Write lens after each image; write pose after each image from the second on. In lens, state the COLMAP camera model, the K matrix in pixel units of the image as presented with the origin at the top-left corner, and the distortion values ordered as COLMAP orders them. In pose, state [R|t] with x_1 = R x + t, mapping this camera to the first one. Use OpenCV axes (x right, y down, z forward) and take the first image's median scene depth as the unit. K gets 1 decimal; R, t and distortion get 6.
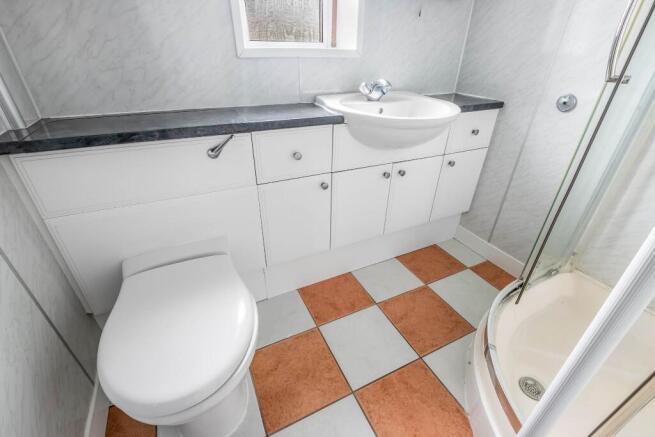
lens RADIAL K [[289.3, 0, 325.5], [0, 289.3, 213.5], [0, 0, 1]] dist [0.001148, -0.000305]
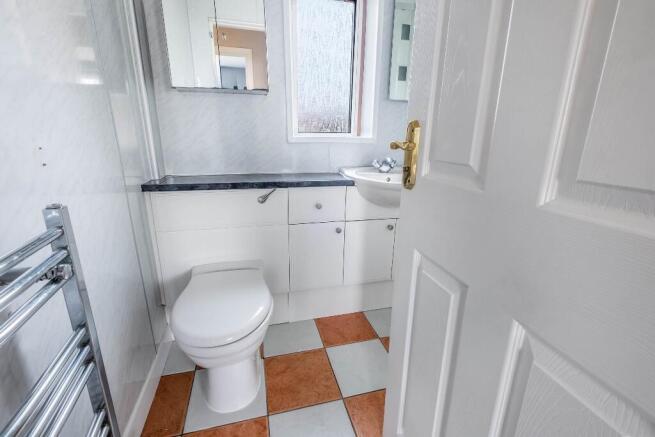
lens RADIAL K [[289.3, 0, 325.5], [0, 289.3, 213.5], [0, 0, 1]] dist [0.001148, -0.000305]
pose [[0.981249, 0.051375, -0.185770, 0.170939], [-0.096761, 0.964869, -0.244265, 0.151290], [0.166694, 0.257660, 0.951748, -0.277512]]
